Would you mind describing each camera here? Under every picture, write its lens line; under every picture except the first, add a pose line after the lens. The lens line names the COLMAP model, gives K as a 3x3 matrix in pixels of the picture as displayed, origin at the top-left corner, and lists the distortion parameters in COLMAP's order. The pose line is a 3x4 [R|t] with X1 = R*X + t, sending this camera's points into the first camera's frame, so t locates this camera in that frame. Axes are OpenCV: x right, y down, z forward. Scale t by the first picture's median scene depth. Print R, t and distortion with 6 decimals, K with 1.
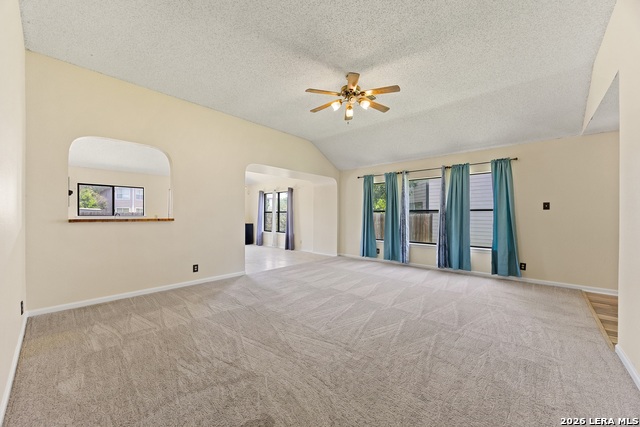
lens RADIAL K [[245.7, 0, 321.7], [0, 245.7, 212.9], [0, 0, 1]] dist [-0.001806, 0.000012]
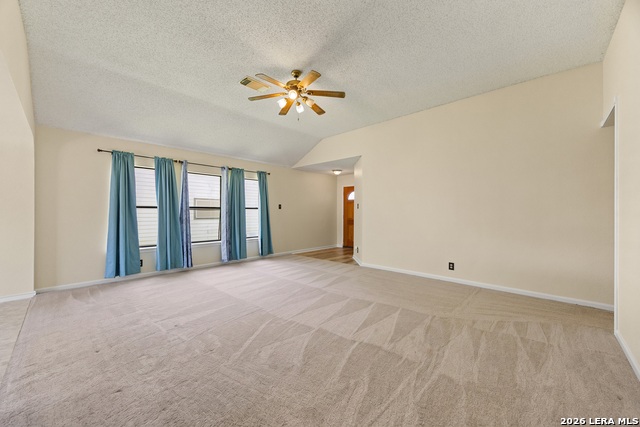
lens RADIAL K [[245.7, 0, 321.4], [0, 245.7, 213.9], [0, 0, 1]] dist [-0.001806, 0.000012]
pose [[0.026461, -0.008321, 0.999615, -0.538853], [-0.009035, 0.999923, 0.008562, 0.002970], [-0.999609, -0.009259, 0.026384, 0.535060]]
